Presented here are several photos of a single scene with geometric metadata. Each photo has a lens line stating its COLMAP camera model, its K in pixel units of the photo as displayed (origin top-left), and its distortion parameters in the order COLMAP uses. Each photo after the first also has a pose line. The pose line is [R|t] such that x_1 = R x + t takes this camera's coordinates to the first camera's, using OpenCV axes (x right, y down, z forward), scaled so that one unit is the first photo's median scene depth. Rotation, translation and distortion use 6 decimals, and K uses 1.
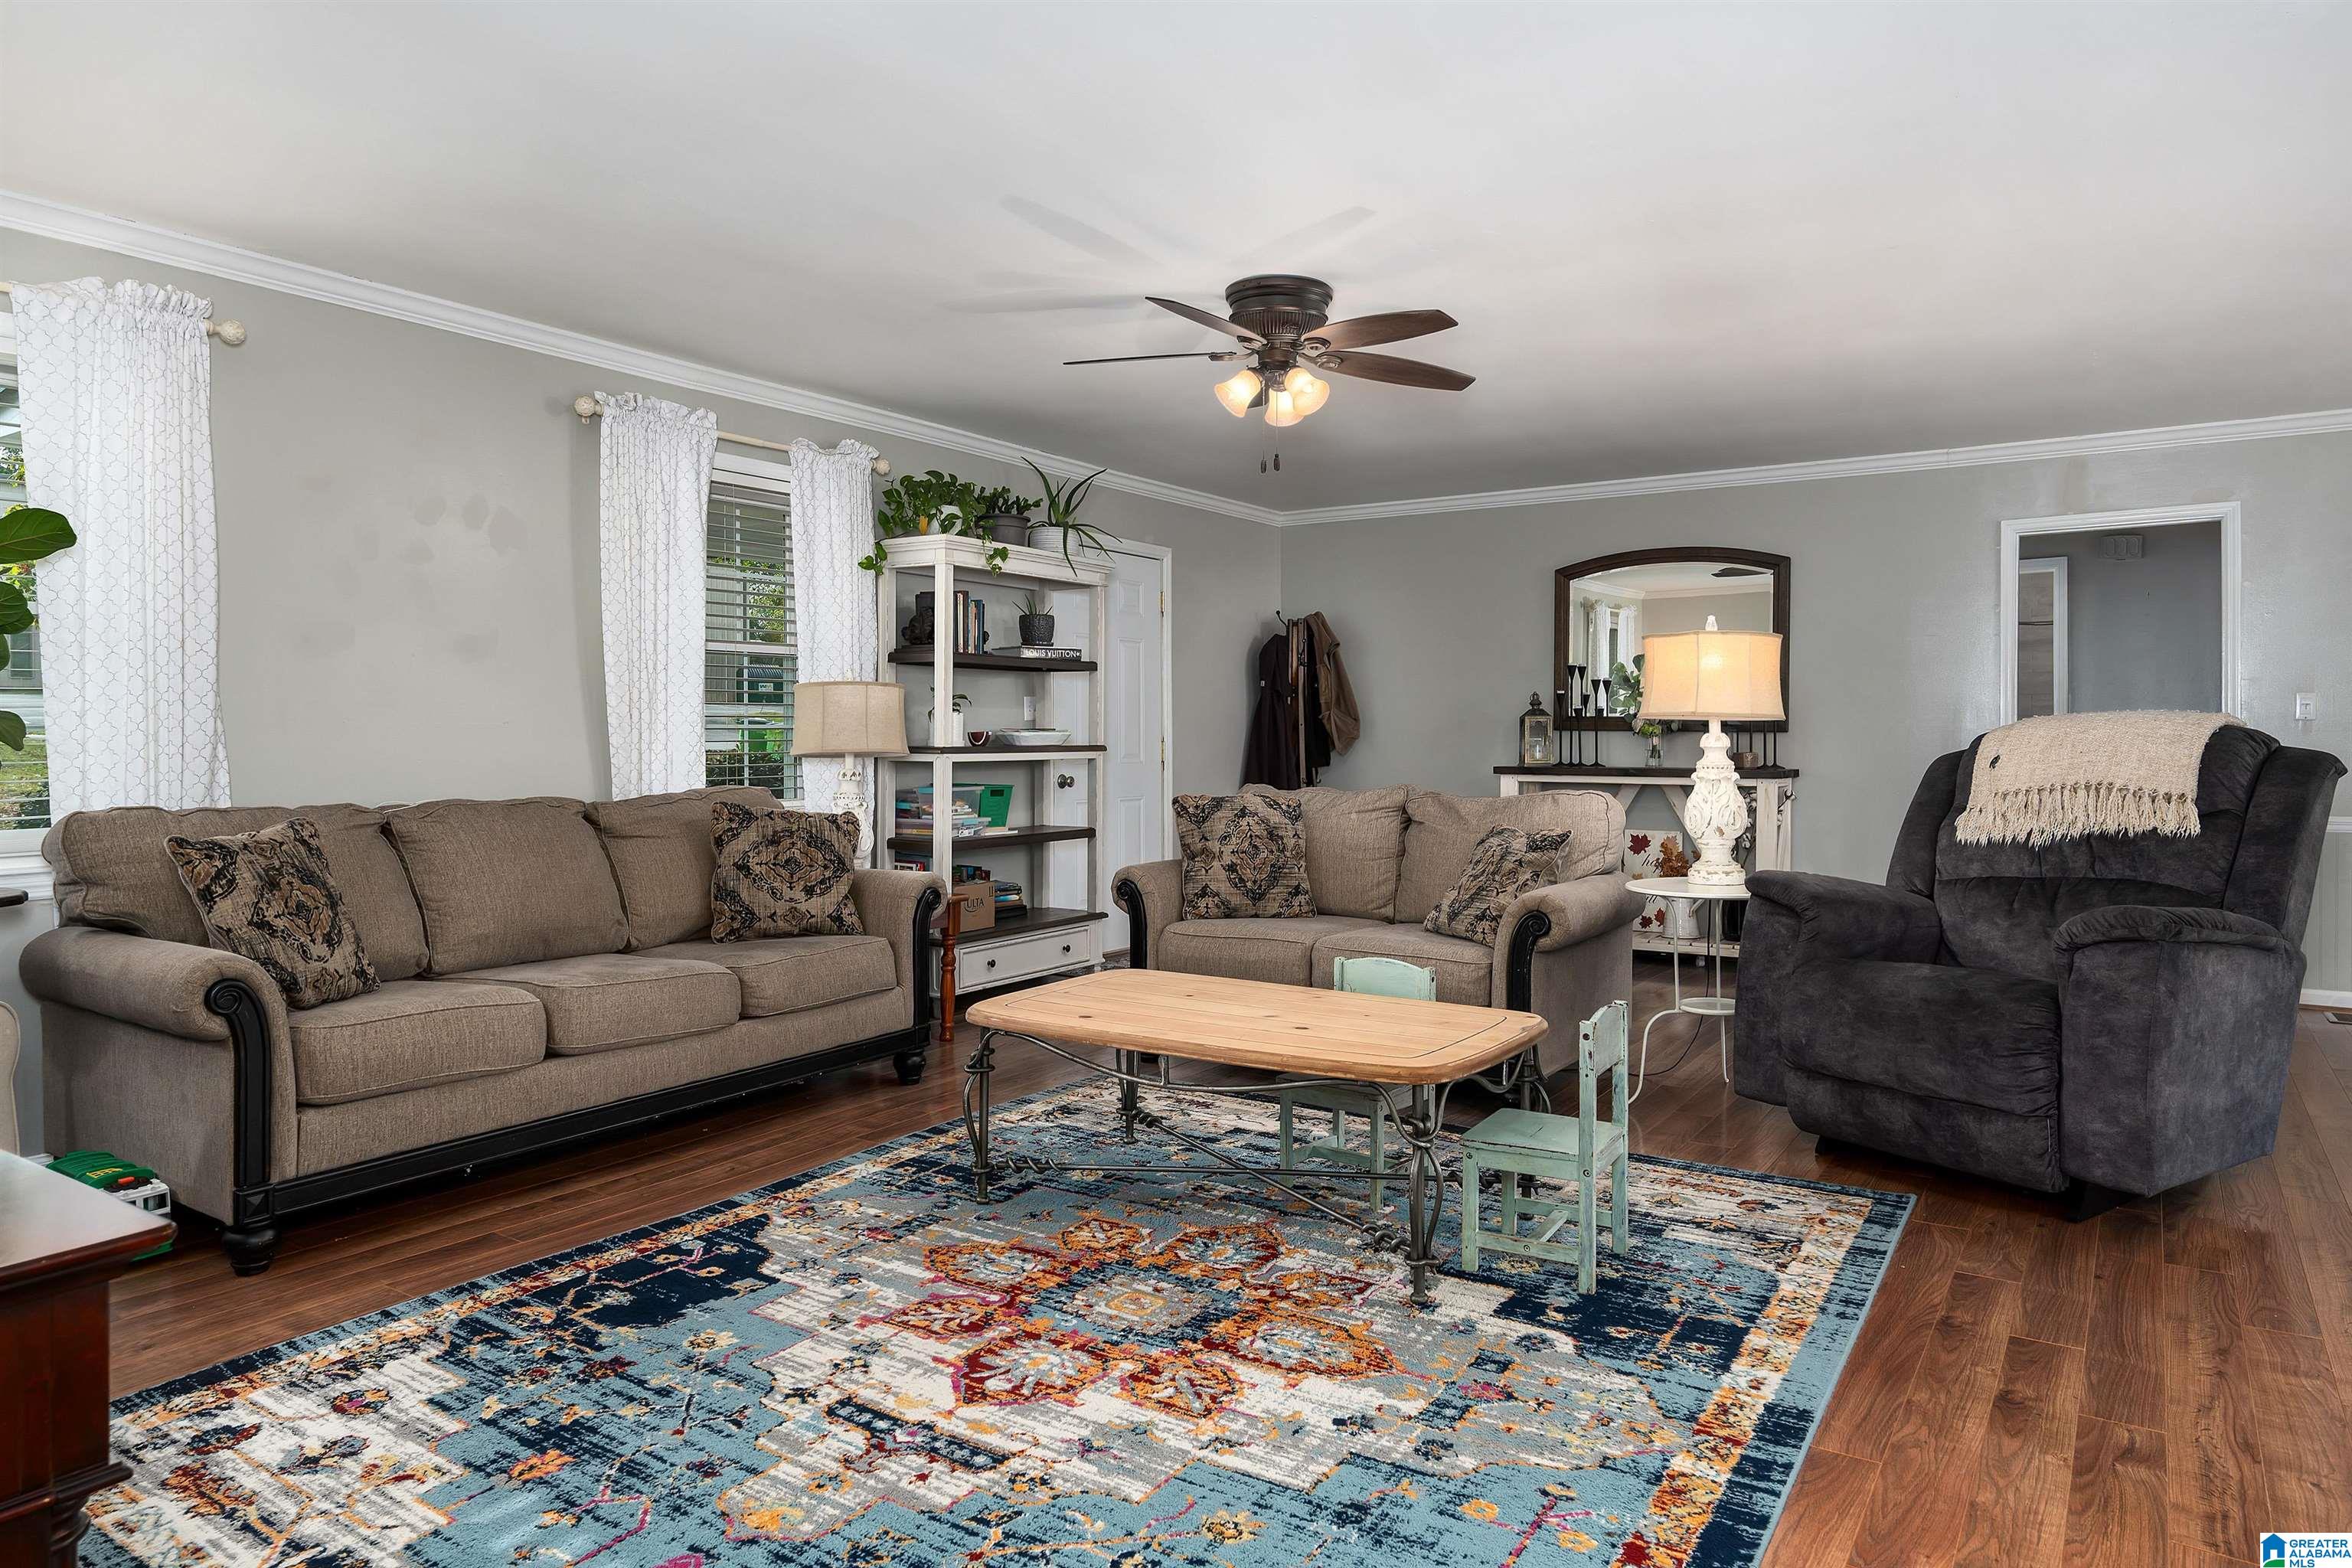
lens RADIAL K [[1499.1, 0, 1176.9], [0, 1499.1, 767.4], [0, 0, 1]] dist [0.000259, -0.000639]
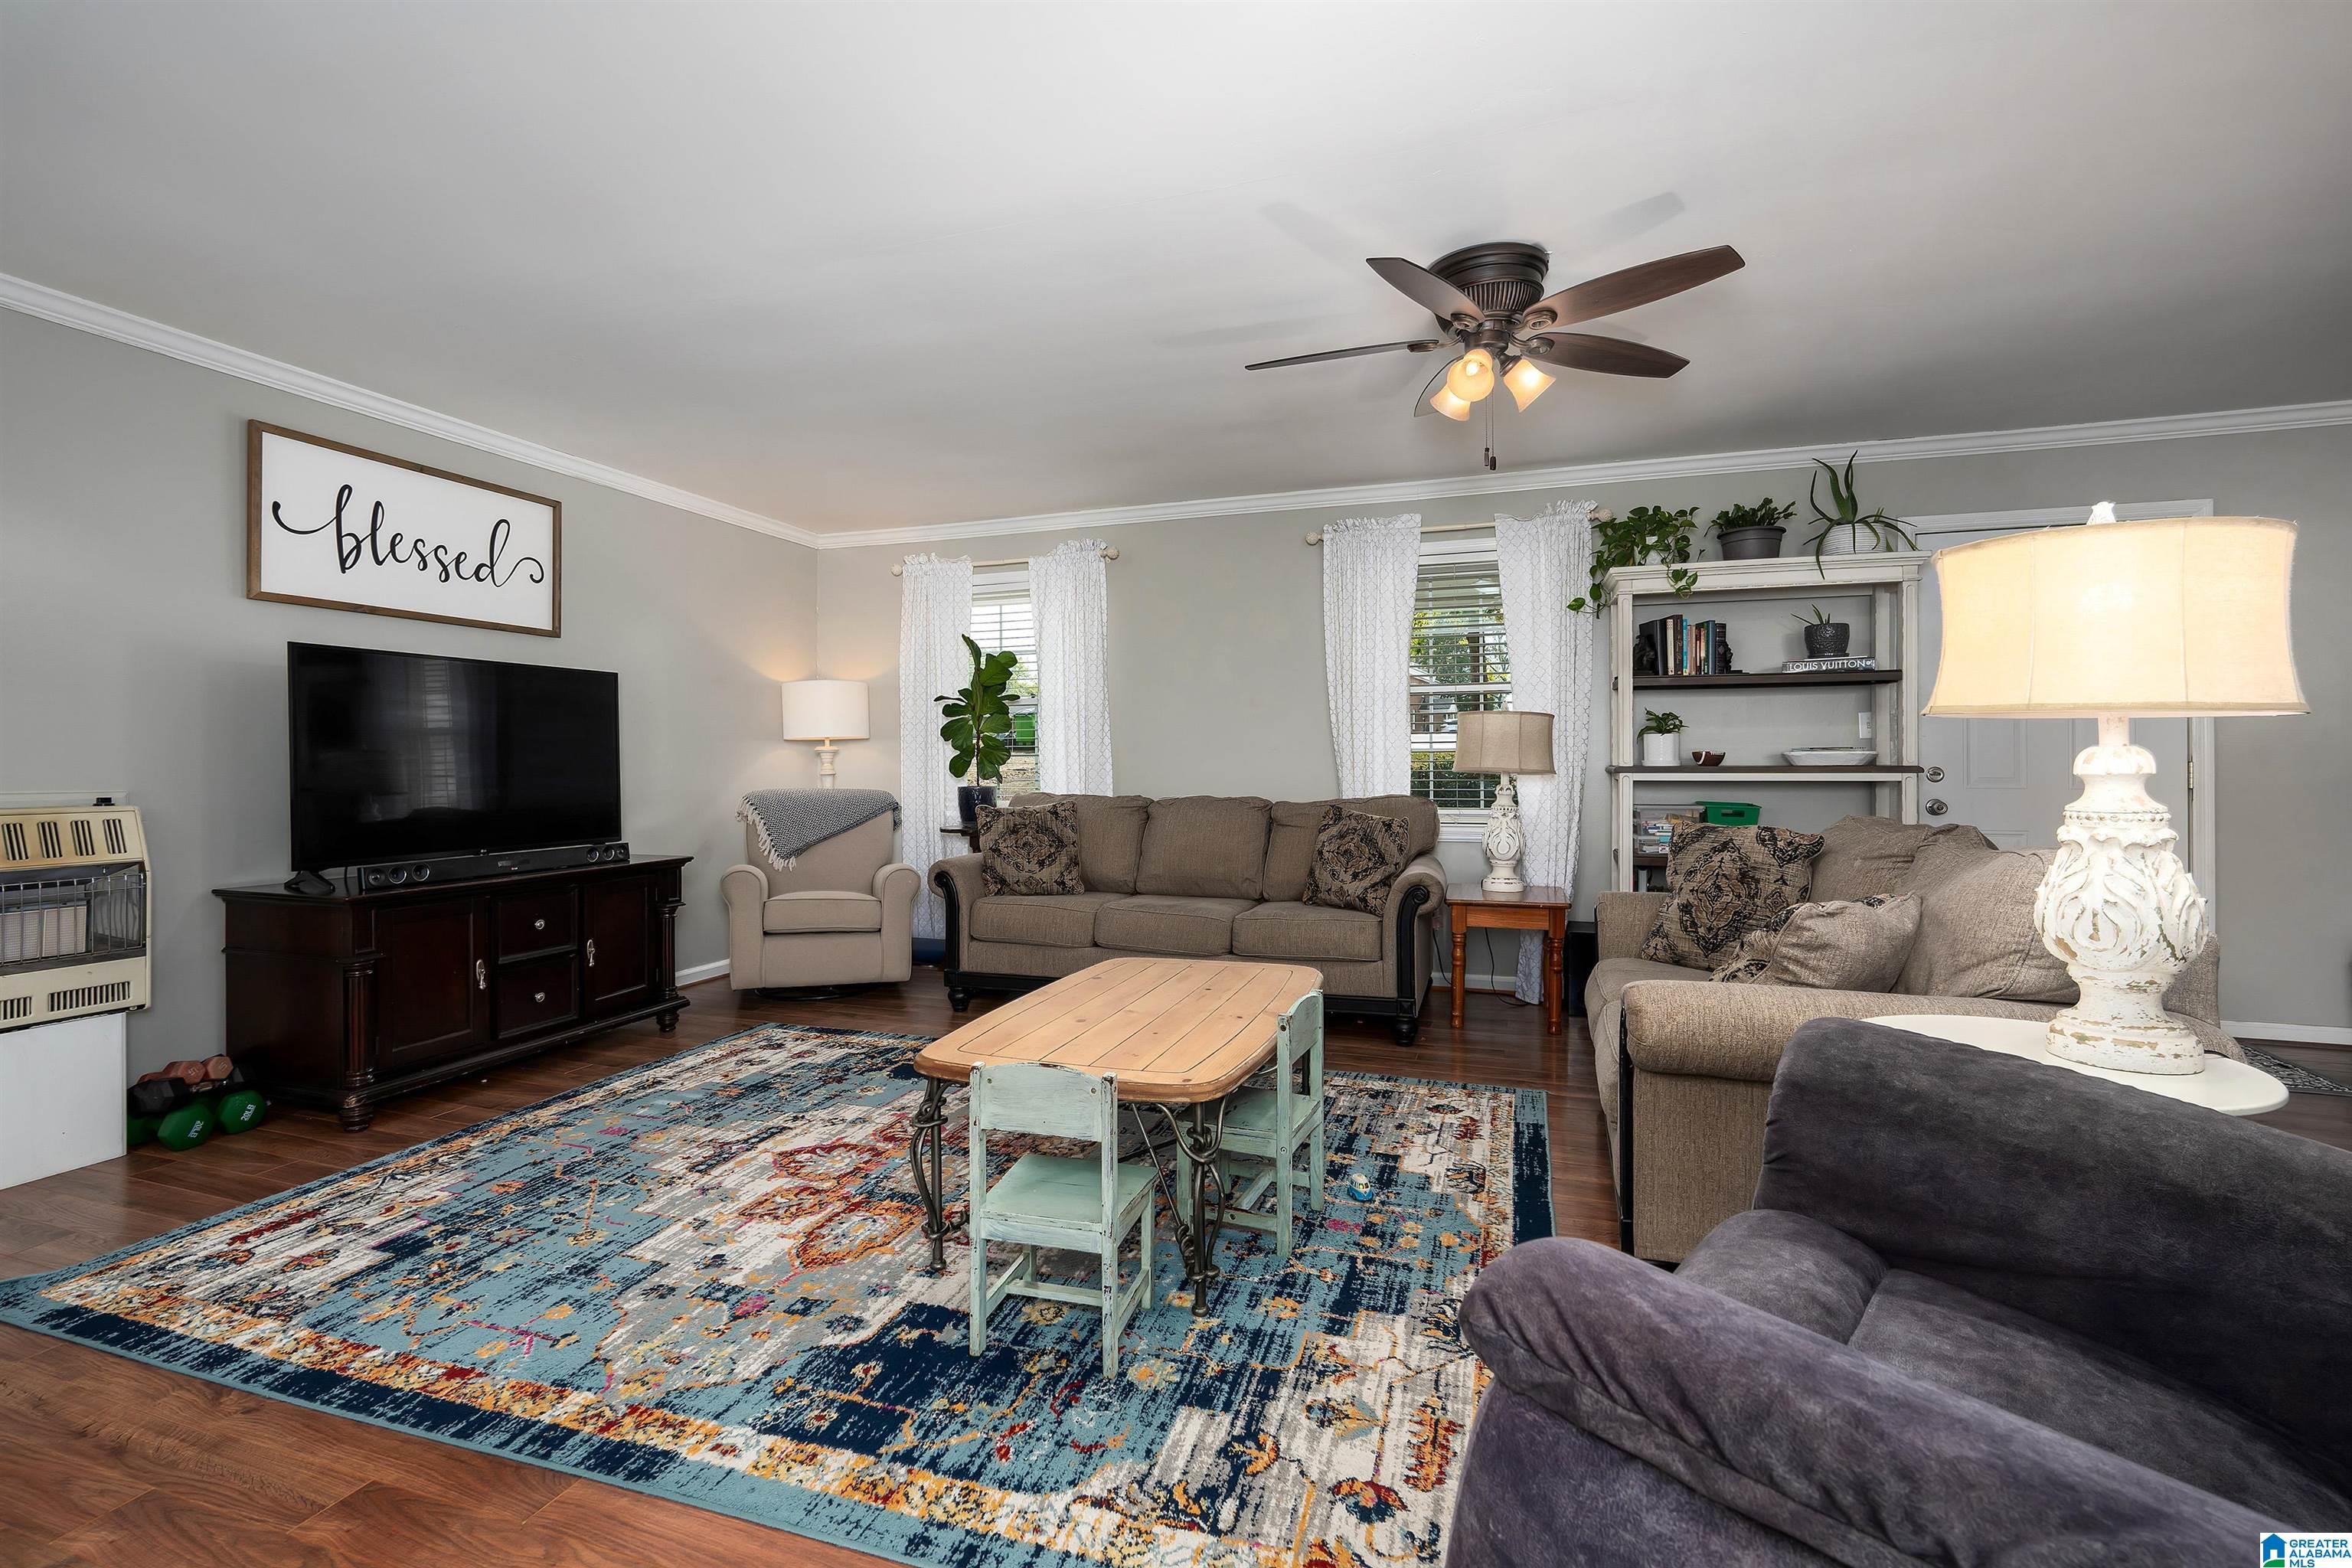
lens RADIAL K [[1067.1, 0, 1177.8], [0, 1067.1, 777.3], [0, 0, 1]] dist [-0.003098, 0.000600]
pose [[0.235552, 0.015054, -0.971745, 1.048034], [-0.014890, 0.999819, 0.011880, -0.020785], [0.971748, 0.011671, 0.235733, 1.065035]]
